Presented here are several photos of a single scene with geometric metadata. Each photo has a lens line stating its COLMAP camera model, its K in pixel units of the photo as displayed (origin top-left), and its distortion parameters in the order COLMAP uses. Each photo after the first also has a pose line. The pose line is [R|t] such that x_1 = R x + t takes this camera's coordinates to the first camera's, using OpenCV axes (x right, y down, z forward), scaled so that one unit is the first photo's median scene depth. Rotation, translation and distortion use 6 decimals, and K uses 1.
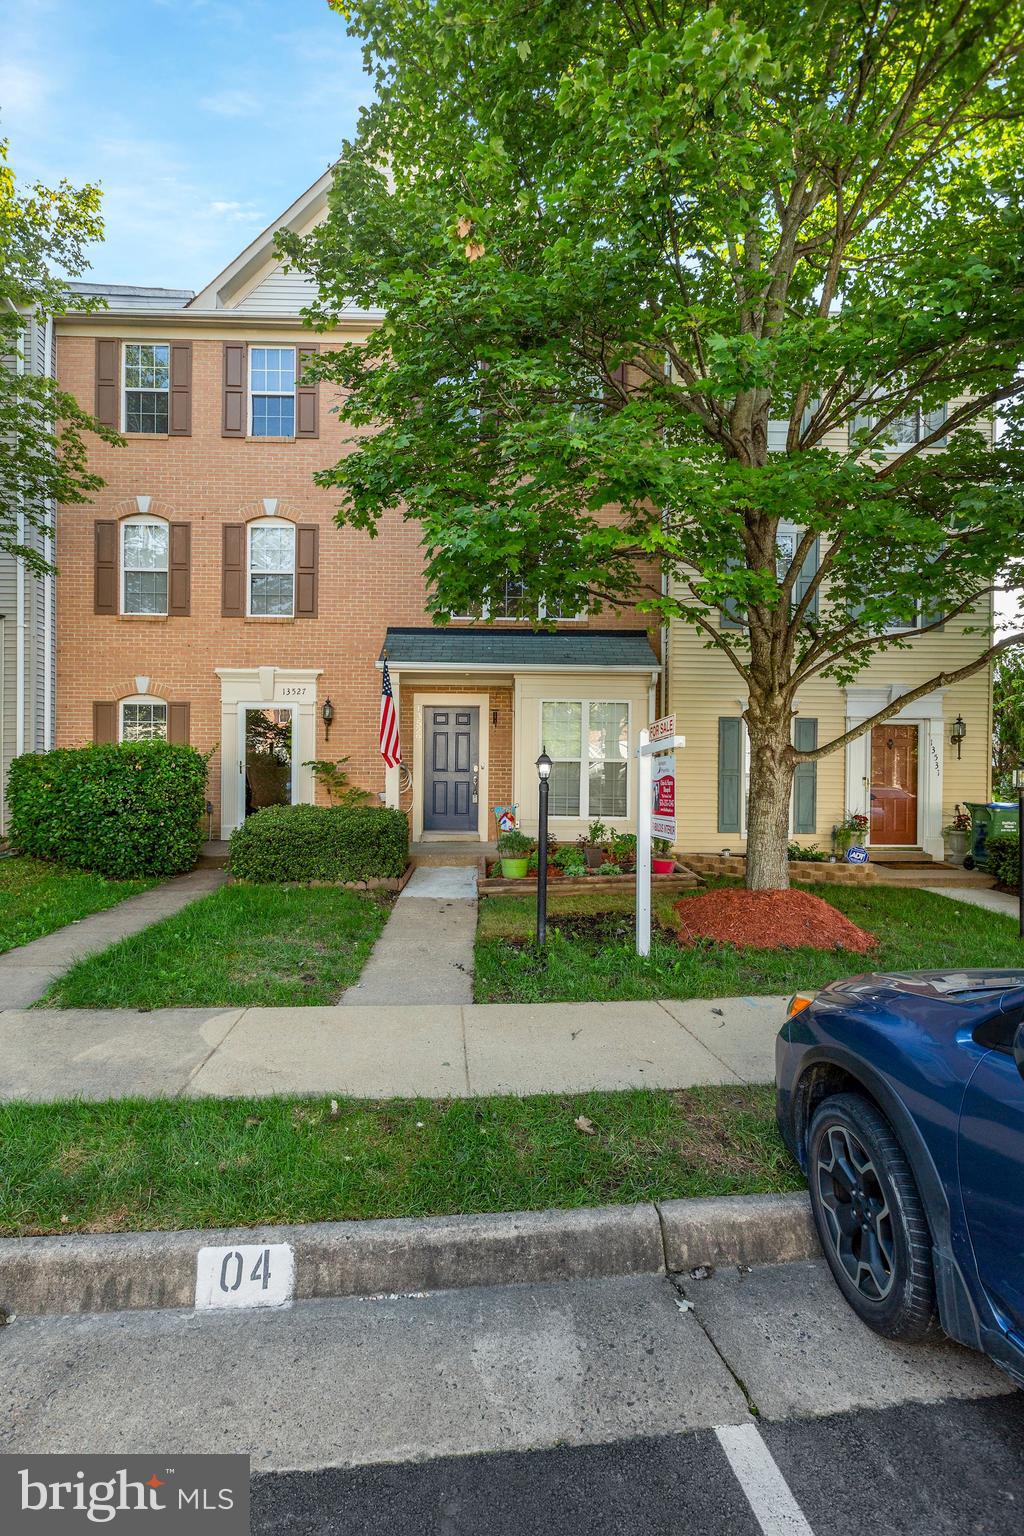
lens RADIAL K [[703.4, 0, 512.0], [0, 703.4, 768.0], [0, 0, 1]] dist [-0.003738, -0.000237]
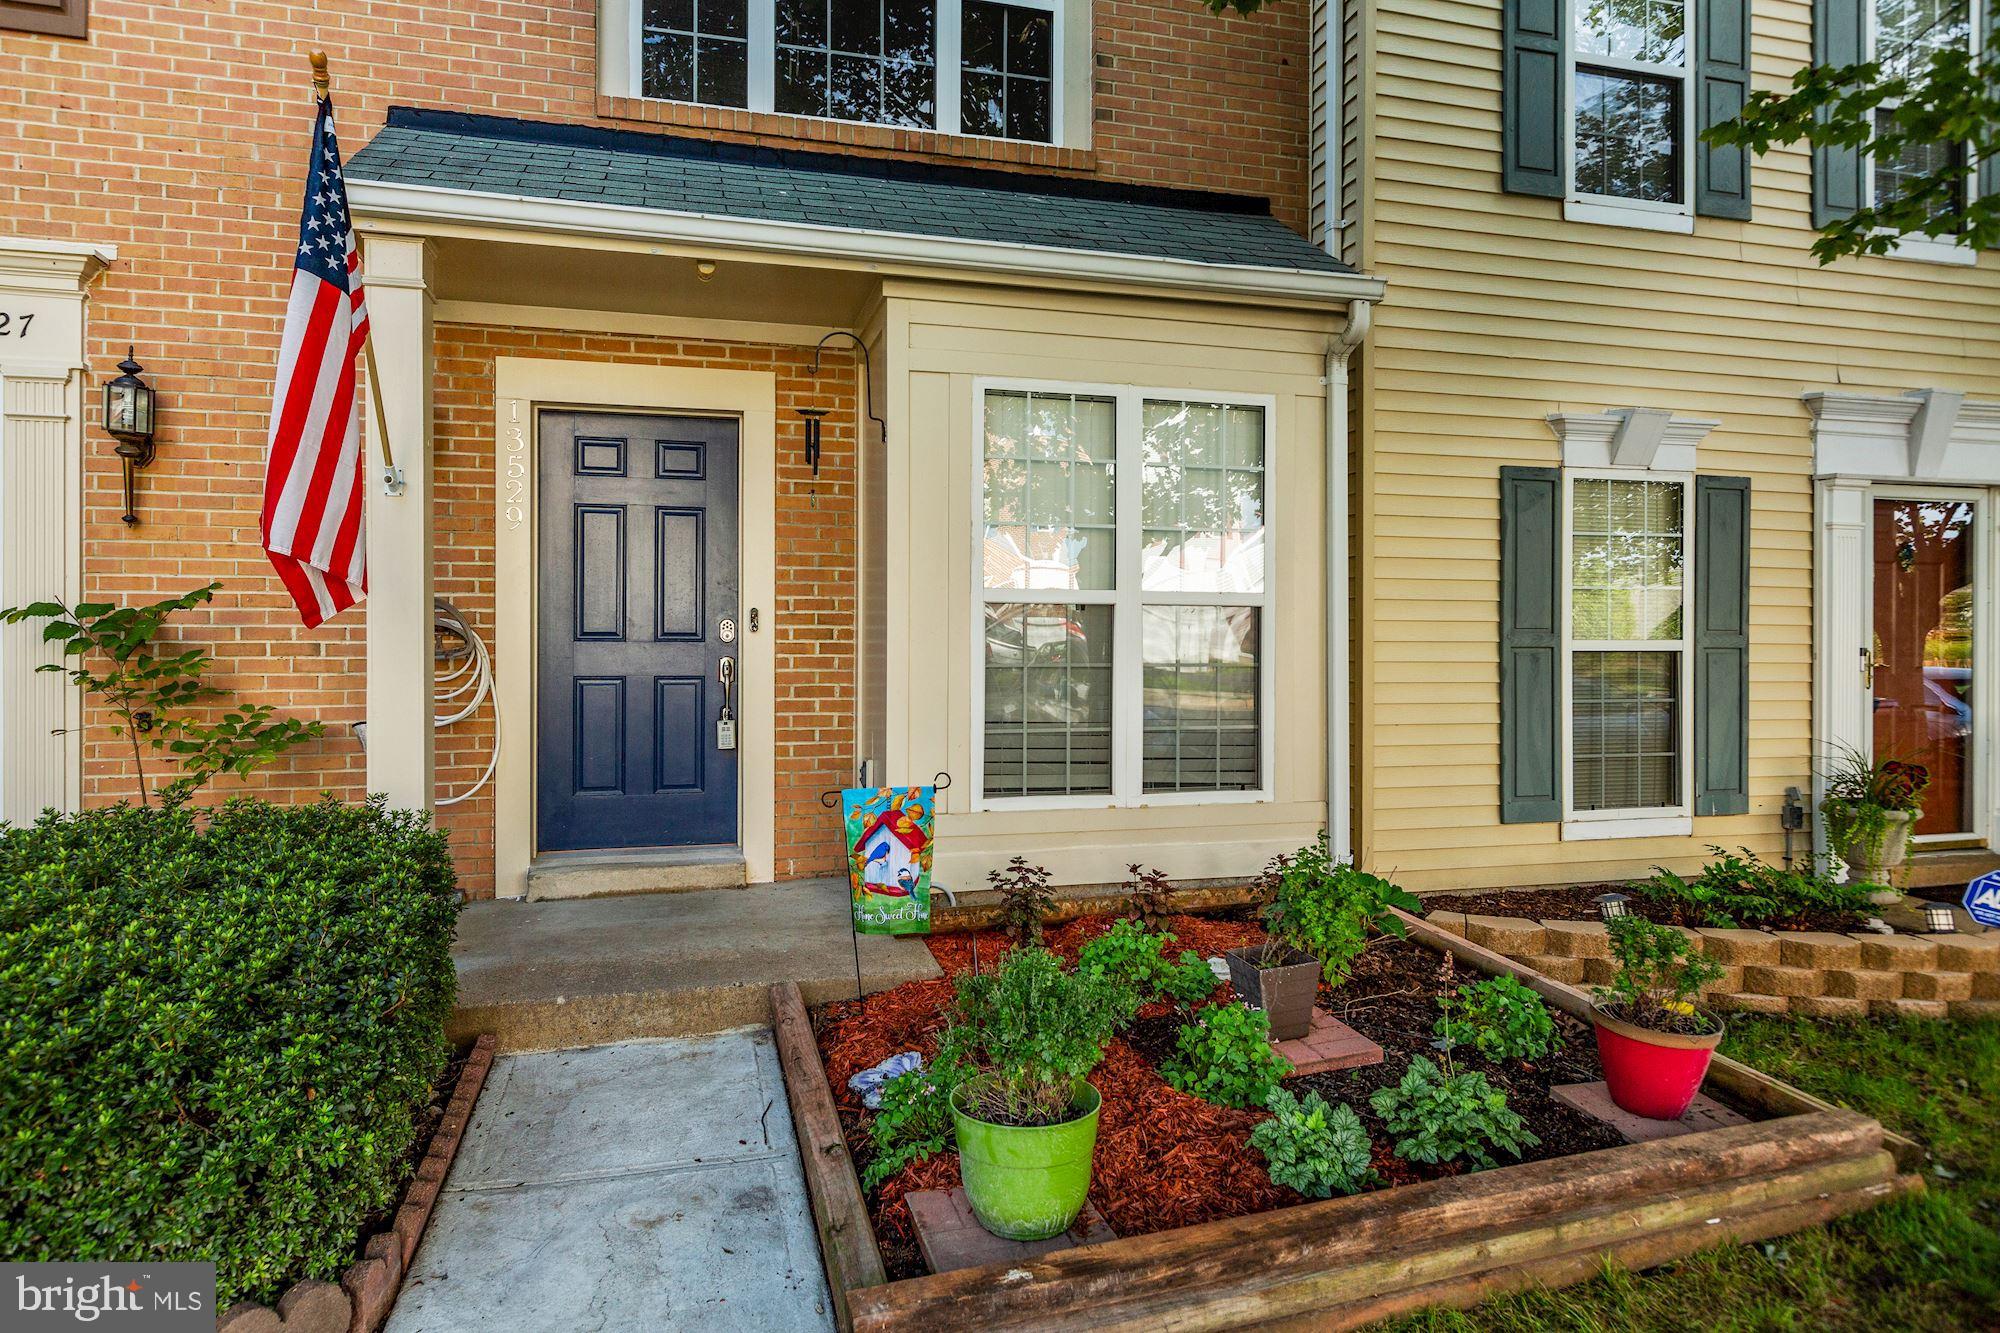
lens RADIAL K [[1178.4, 0, 996.4], [0, 1178.4, 635.6], [0, 0, 1]] dist [0.001149, -0.000862]
pose [[0.973624, -0.005846, 0.228083, -0.055733], [0.004979, 0.999978, 0.004376, 0.001541], [-0.228104, -0.003125, 0.973632, 0.512285]]
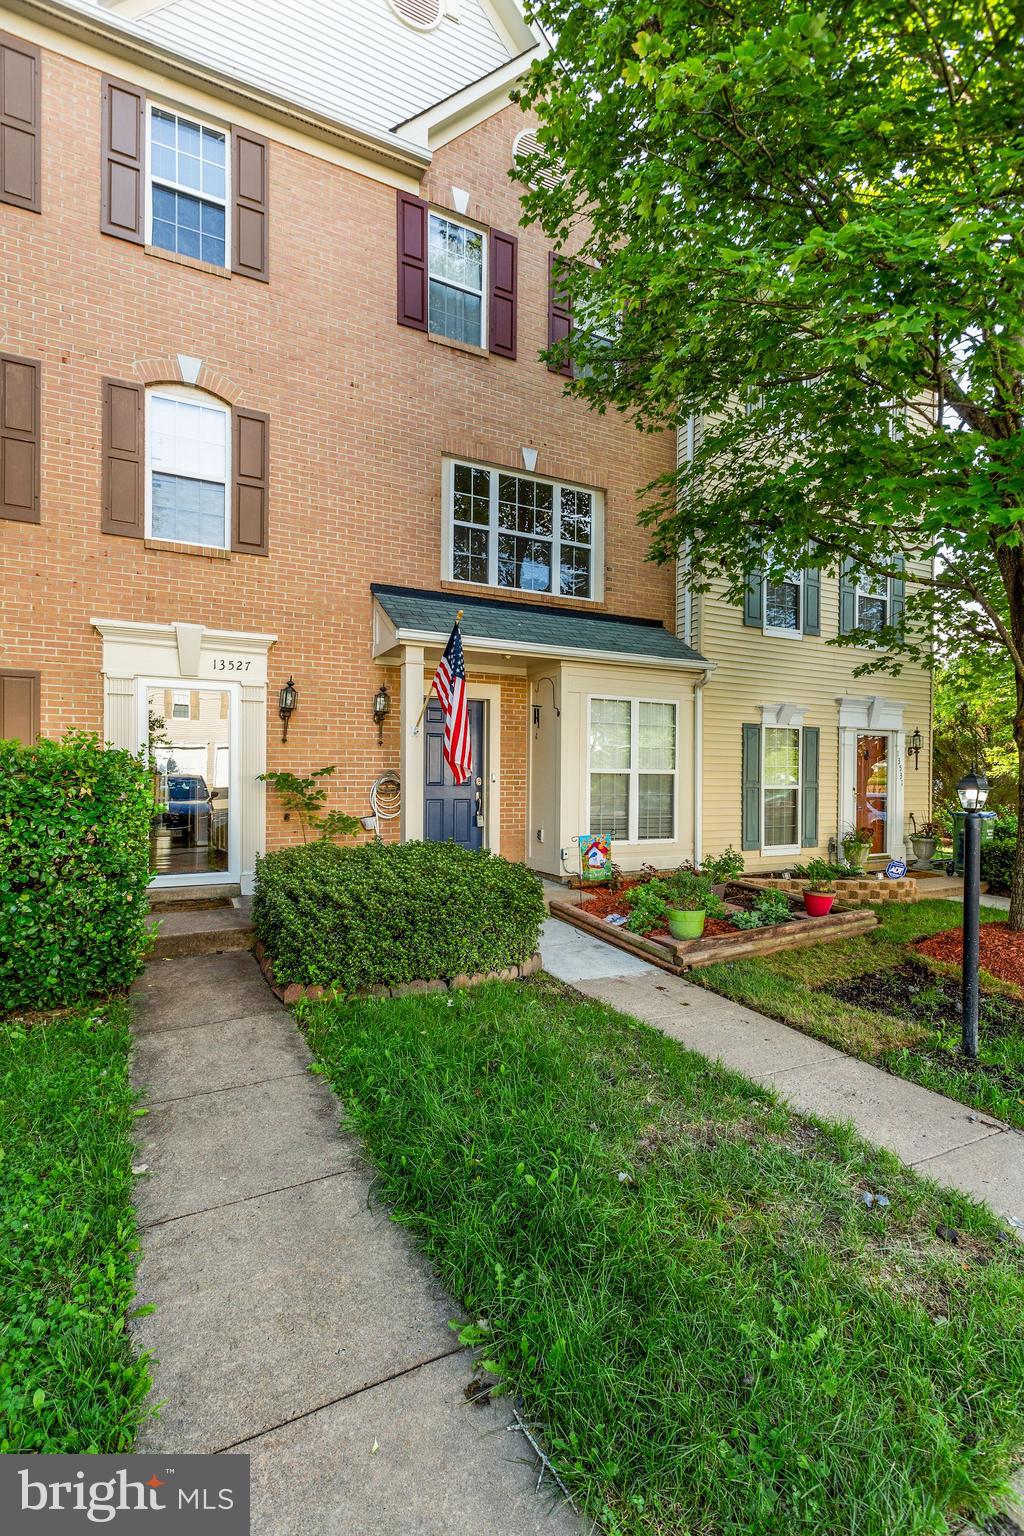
lens RADIAL K [[695.5, 0, 514.3], [0, 695.5, 771.4], [0, 0, 1]] dist [0.003959, -0.000626]
pose [[0.903580, -0.000660, 0.428419, -0.349201], [-0.001147, 0.999992, 0.003960, -0.013509], [-0.428418, -0.004070, 0.903572, 0.307527]]
